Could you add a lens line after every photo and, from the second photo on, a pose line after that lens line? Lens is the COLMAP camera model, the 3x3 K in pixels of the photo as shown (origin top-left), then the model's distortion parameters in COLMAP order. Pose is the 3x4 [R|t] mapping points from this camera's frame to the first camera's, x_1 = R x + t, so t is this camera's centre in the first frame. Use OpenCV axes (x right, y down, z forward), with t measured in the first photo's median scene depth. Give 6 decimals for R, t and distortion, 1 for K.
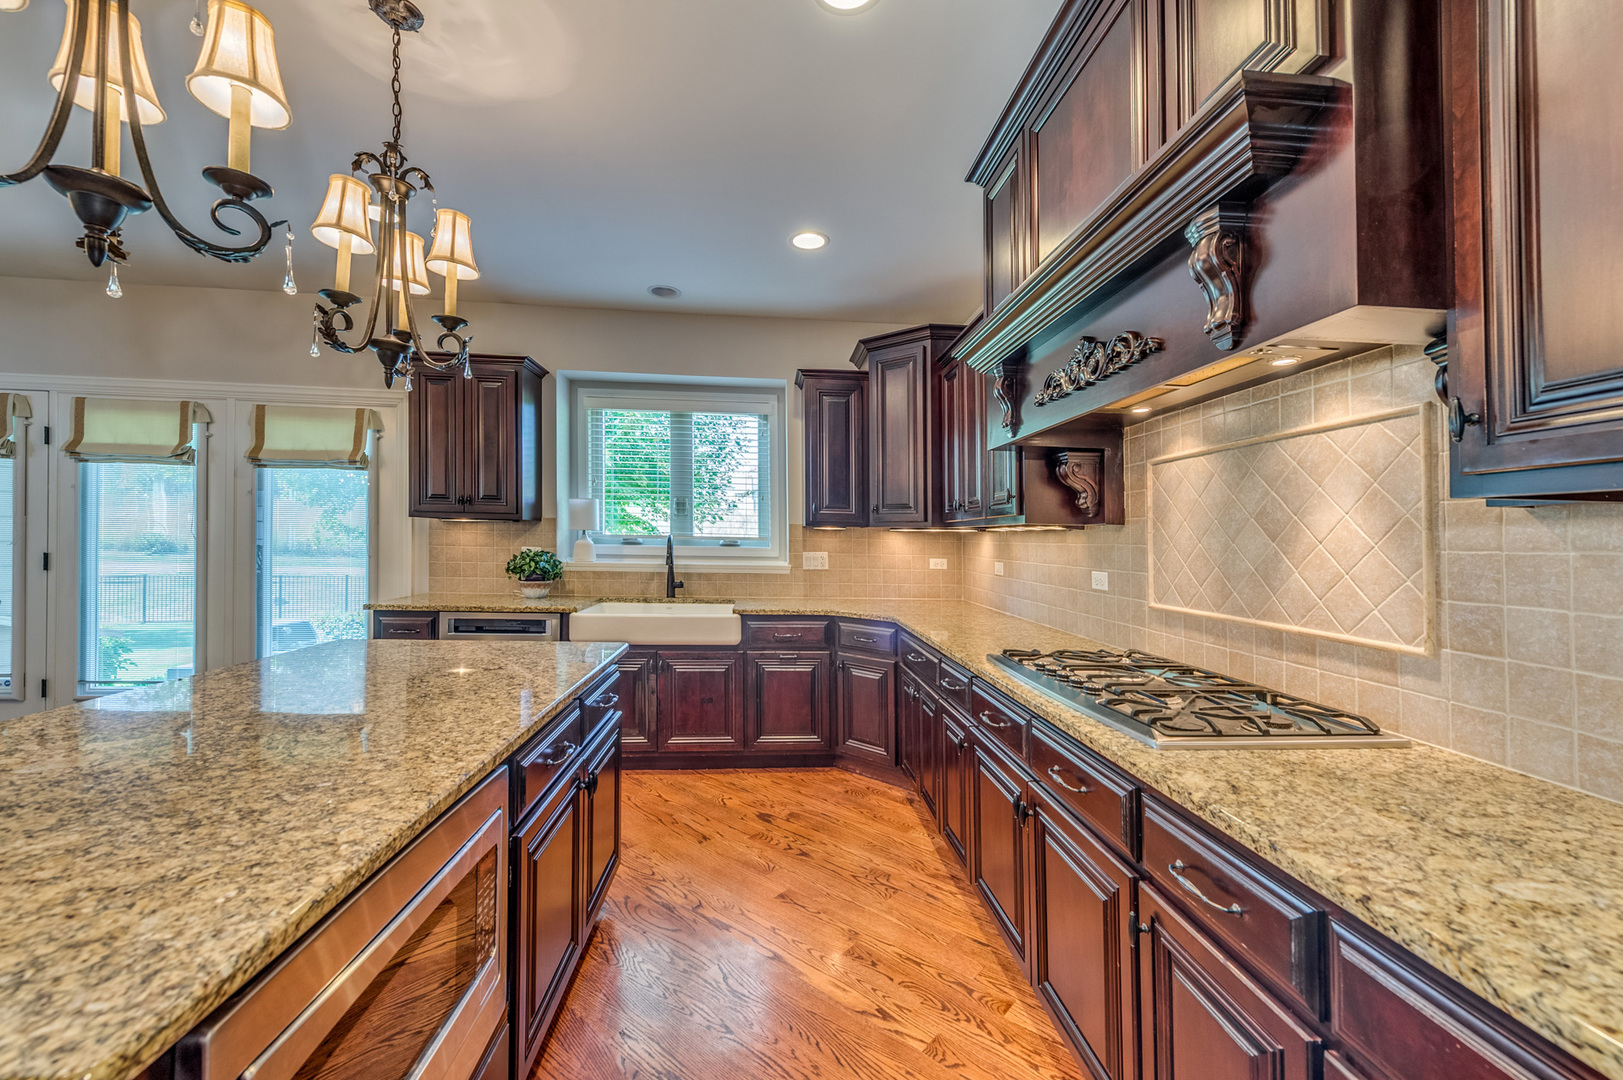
lens RADIAL K [[642.1, 0, 815.8], [0, 642.1, 541.0], [0, 0, 1]] dist [0.003260, -0.002115]
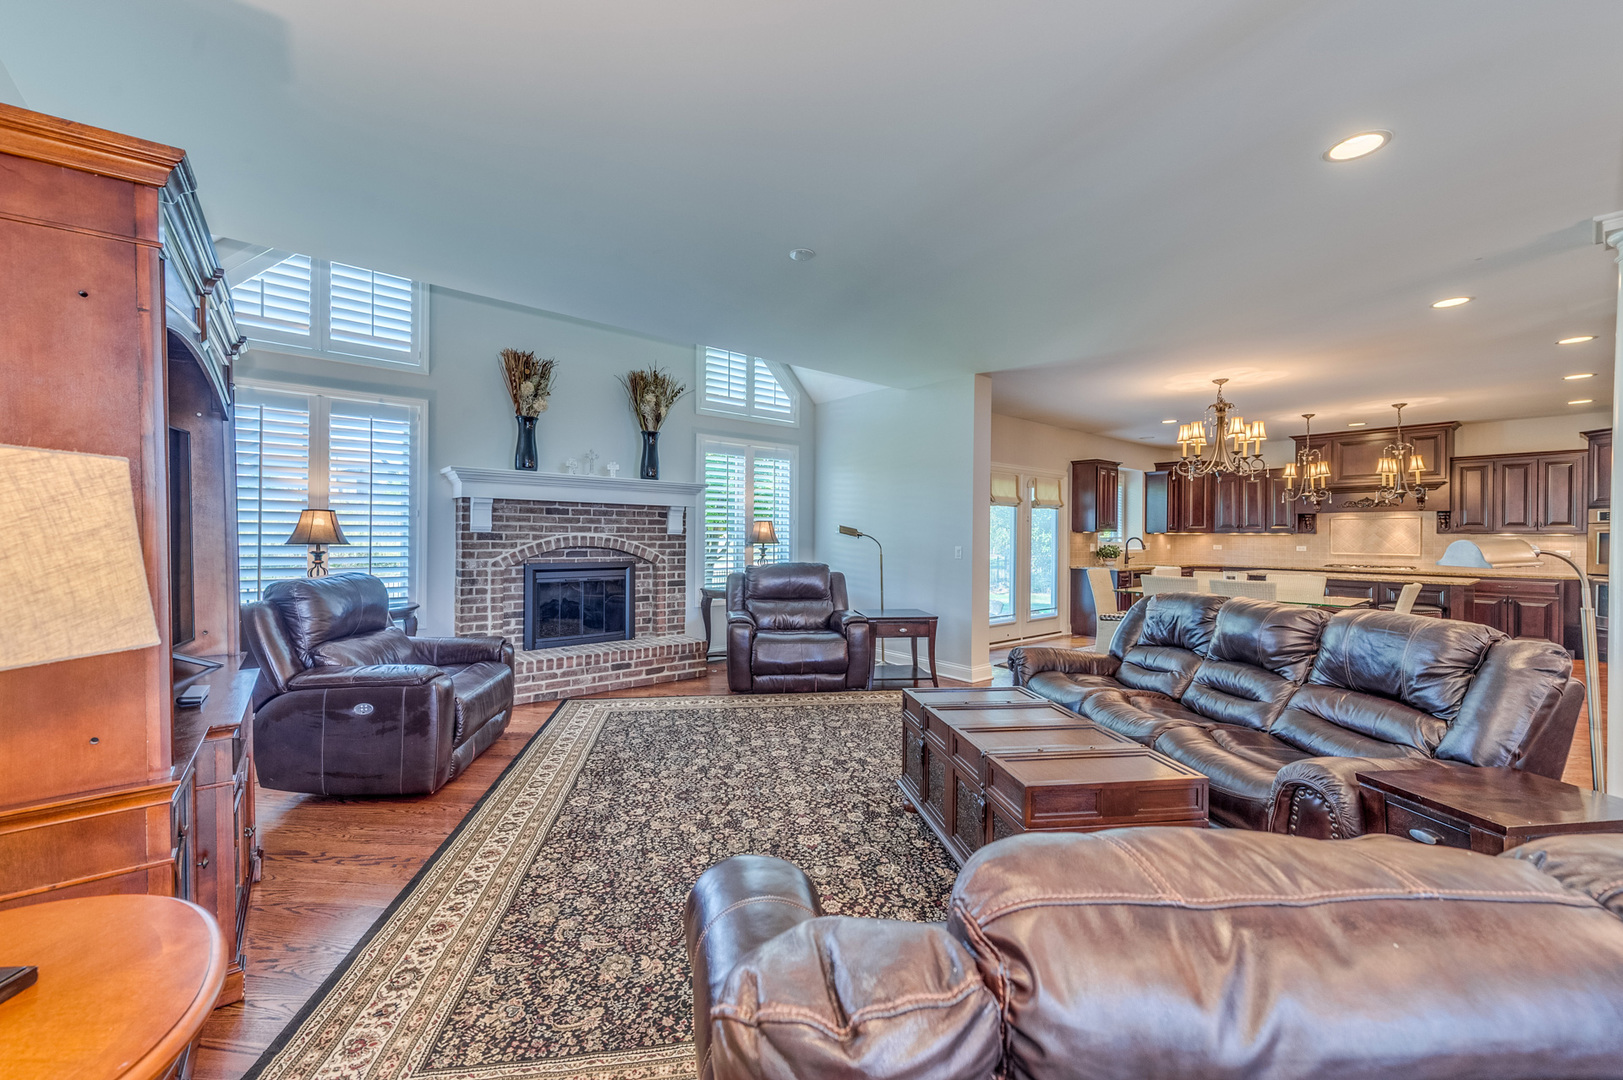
lens RADIAL K [[642.1, 0, 802.1], [0, 642.1, 546.4], [0, 0, 1]] dist [0.003260, -0.002115]
pose [[0.823039, -0.026657, 0.567359, -2.673551], [0.012583, 0.999509, 0.028707, -0.061841], [-0.567846, -0.016488, 0.822970, -0.273381]]
